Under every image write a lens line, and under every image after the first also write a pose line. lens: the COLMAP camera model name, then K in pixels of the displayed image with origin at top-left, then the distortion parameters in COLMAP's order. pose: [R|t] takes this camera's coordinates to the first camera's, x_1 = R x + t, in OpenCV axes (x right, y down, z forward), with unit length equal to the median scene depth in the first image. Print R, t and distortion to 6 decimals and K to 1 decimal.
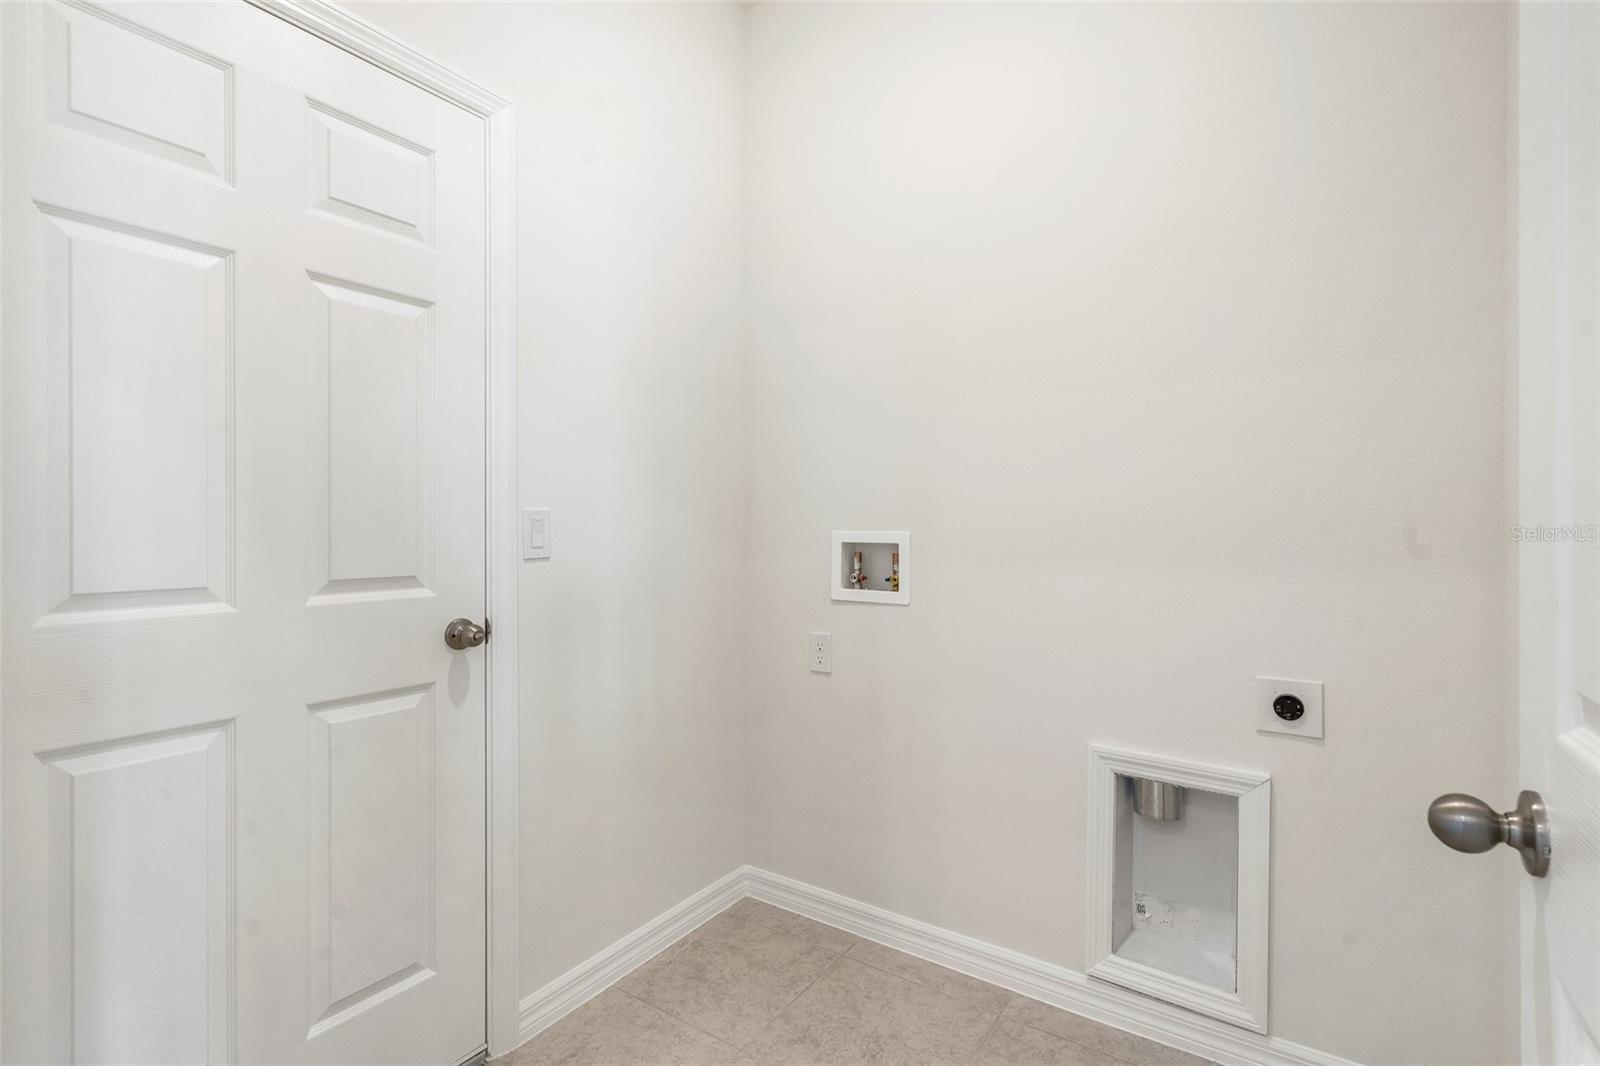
lens RADIAL K [[750.5, 0, 802.4], [0, 750.5, 530.4], [0, 0, 1]] dist [-0.001753, -0.000390]
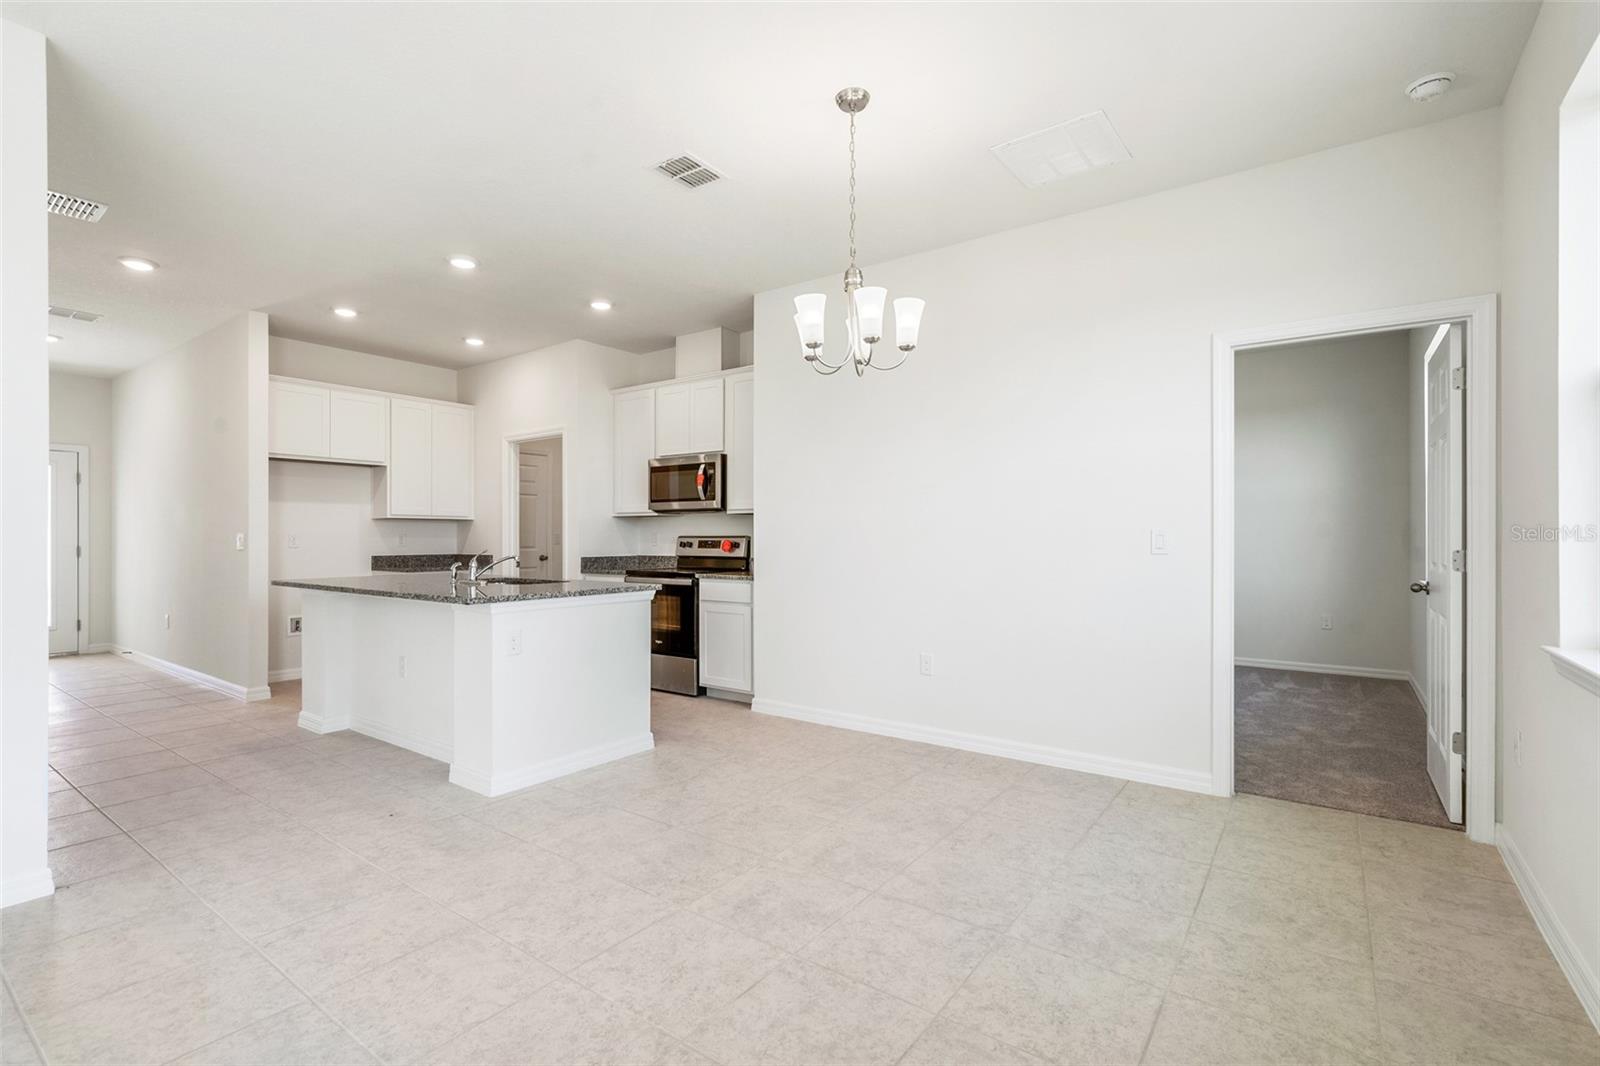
lens RADIAL K [[730.5, 0, 800.1], [0, 730.5, 536.0], [0, 0, 1]] dist [-0.004574, 0.000178]
pose [[0.999197, 0.000086, -0.040060, 1.450401], [-0.000332, 0.999981, -0.006150, 0.017323], [0.040059, 0.006159, 0.999178, -3.772028]]
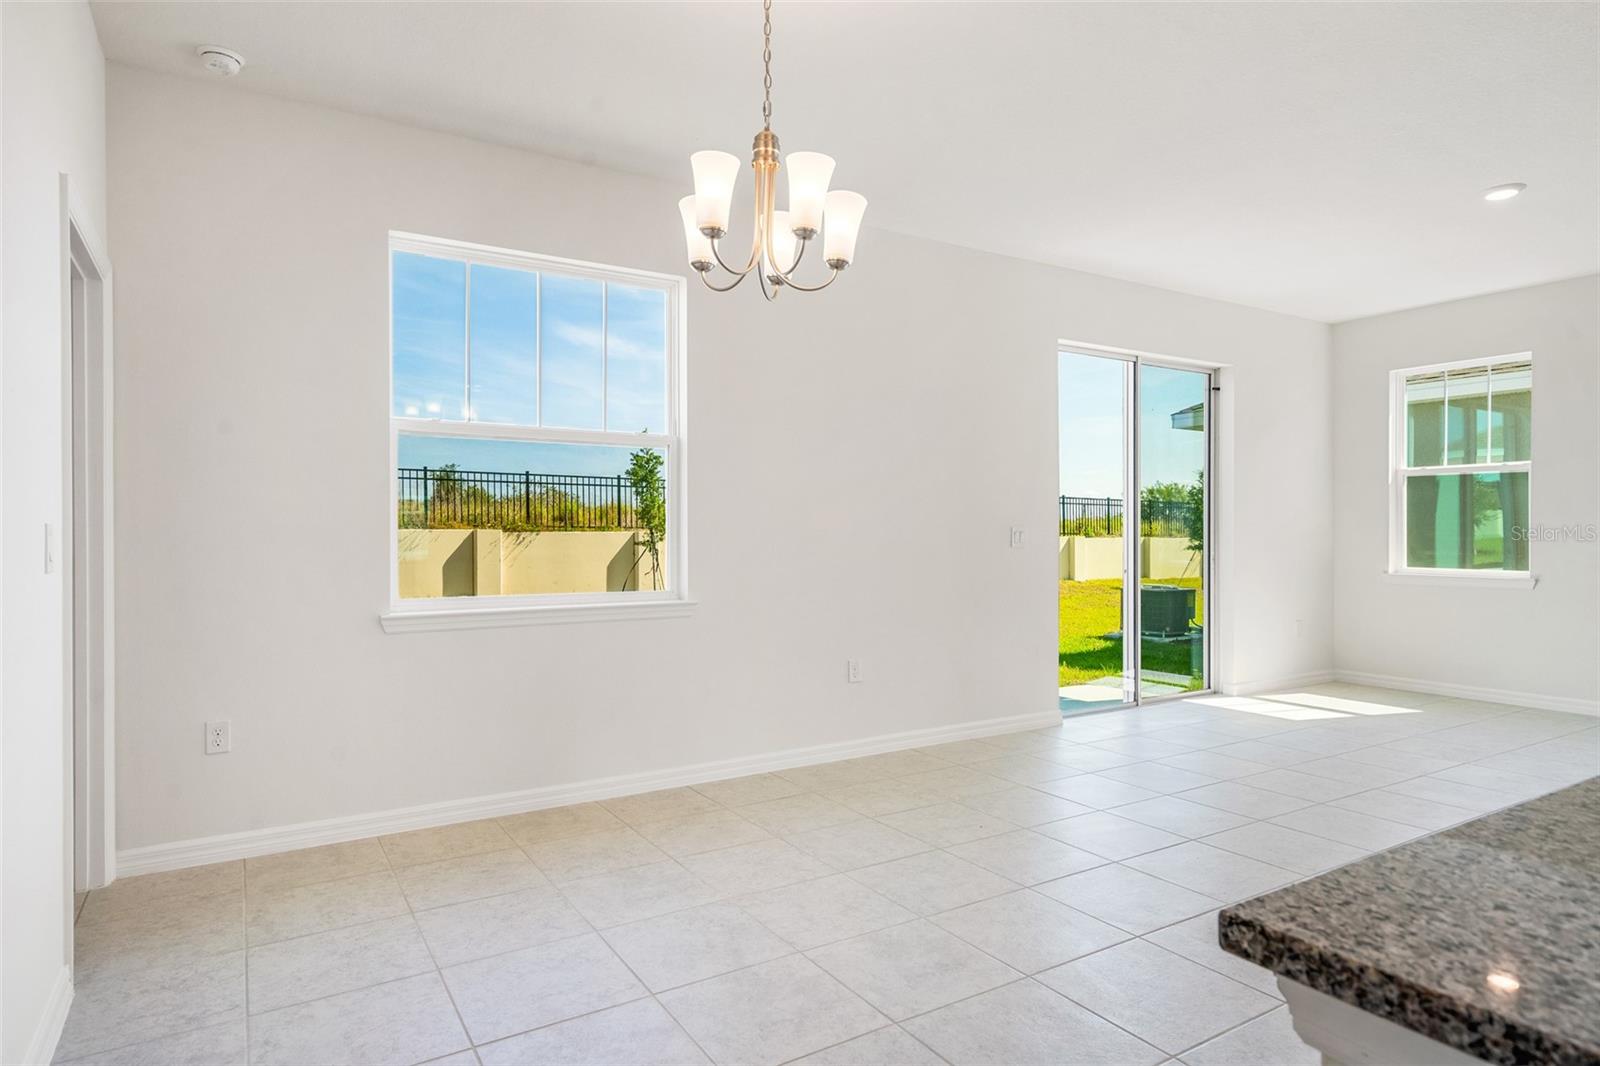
lens RADIAL K [[915.9, 0, 800.0], [0, 915.9, 533.0], [0, 0, 1]] dist [0.008176, 0.000079]
pose [[-0.908718, 0.004846, 0.417382, 0.885479], [0.007273, 0.999965, 0.004224, 0.001406], [-0.417347, 0.006874, -0.908721, -0.903081]]
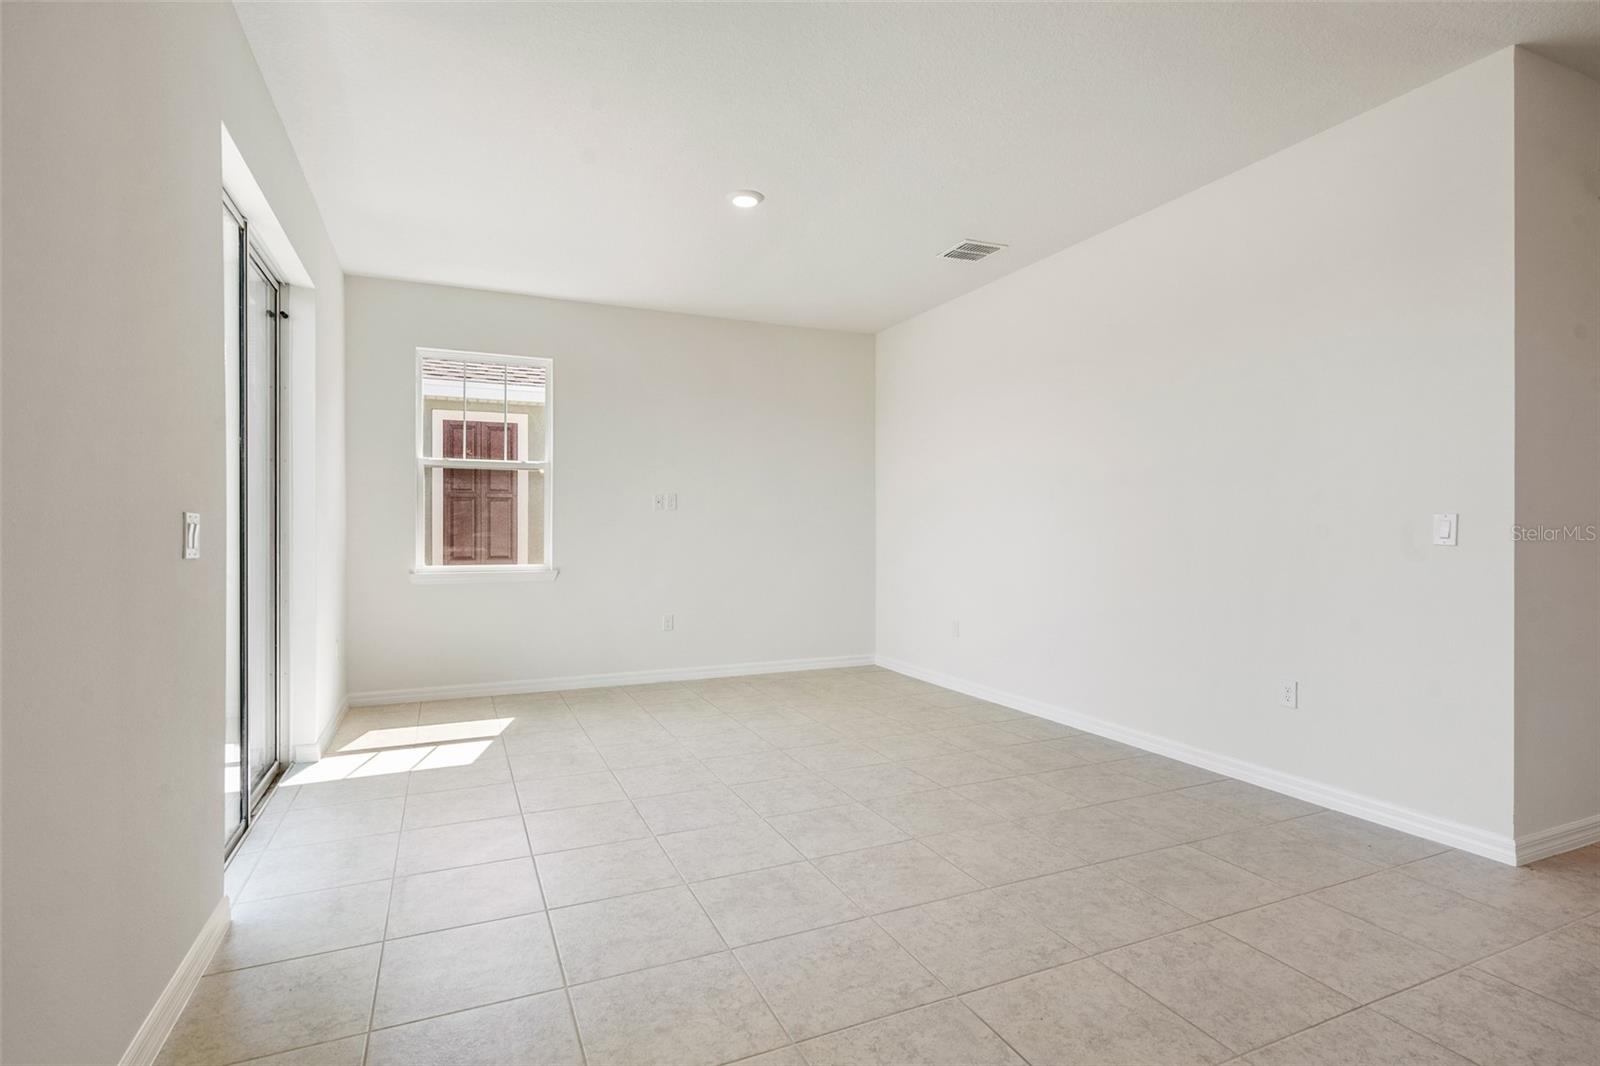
lens RADIAL K [[791.2, 0, 805.1], [0, 791.2, 529.7], [0, 0, 1]] dist [0.000406, 0.000547]
pose [[-0.532108, 0.004723, -0.846663, 2.070151], [-0.002654, 0.999970, 0.007246, 0.015666], [0.846672, 0.006103, -0.532080, -2.761664]]
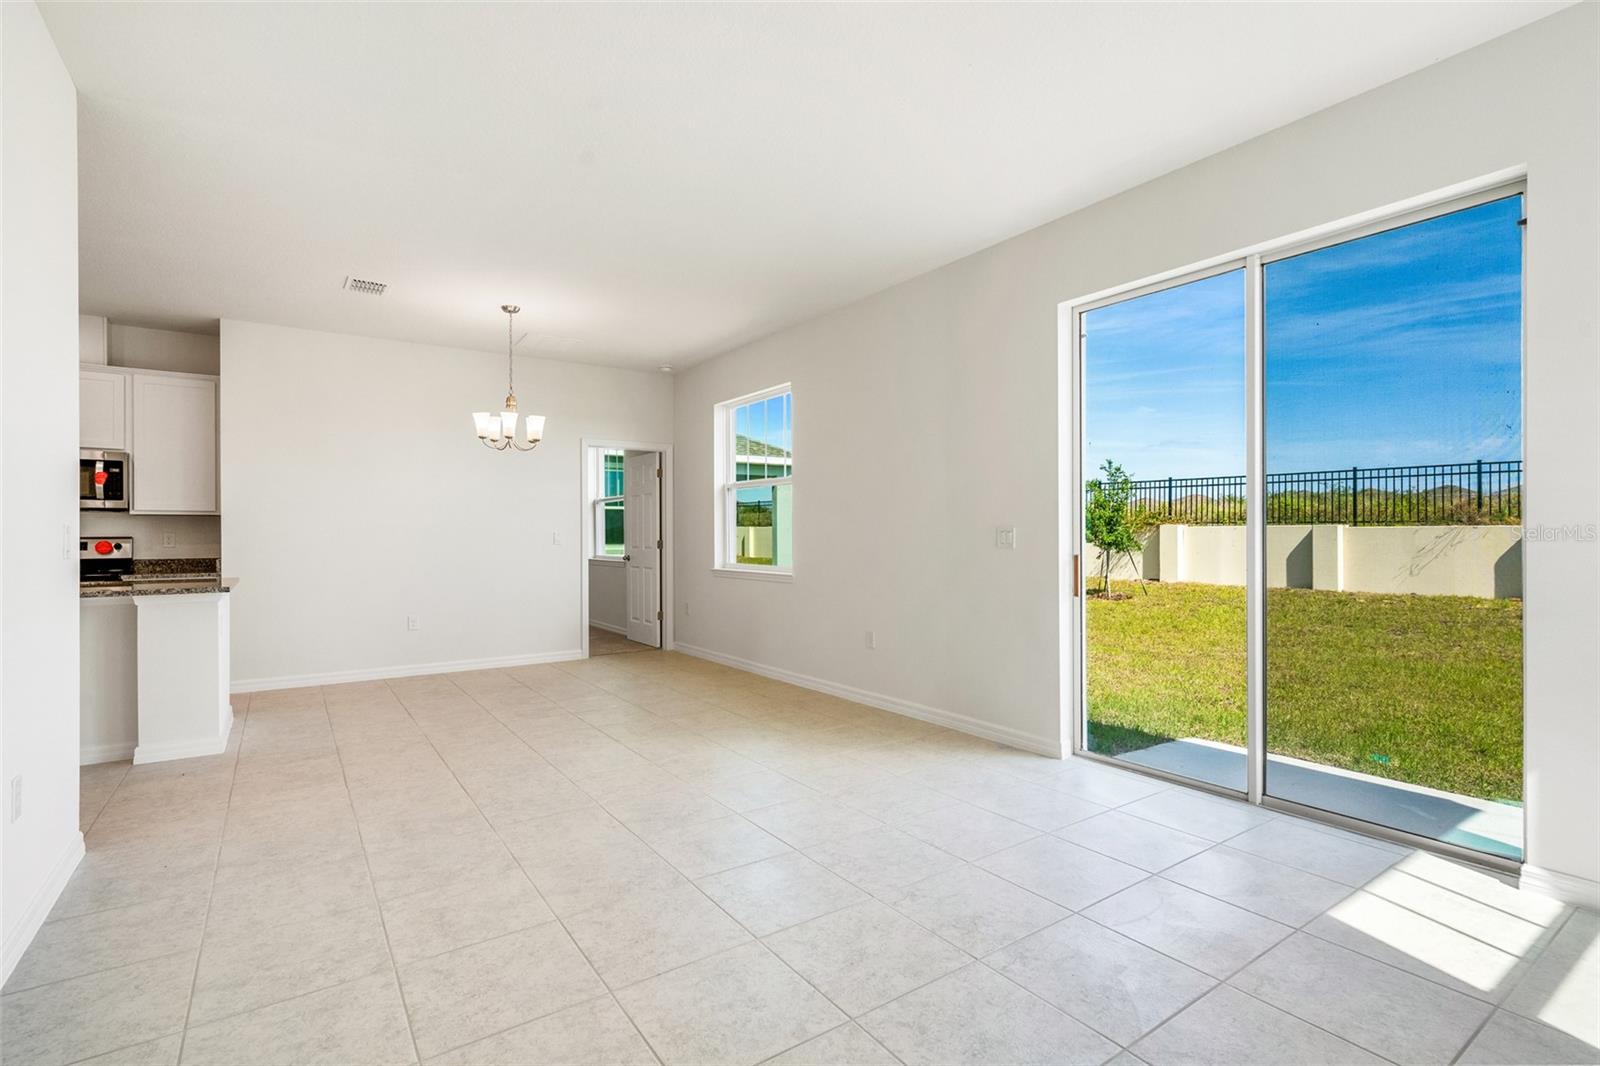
lens RADIAL K [[750.7, 0, 804.8], [0, 750.7, 537.4], [0, 0, 1]] dist [-0.002249, 0.001266]
pose [[0.366493, -0.004459, 0.930410, -1.049038], [0.010131, 0.999948, 0.000802, 0.027116], [-0.930366, 0.009132, 0.366519, -4.503019]]
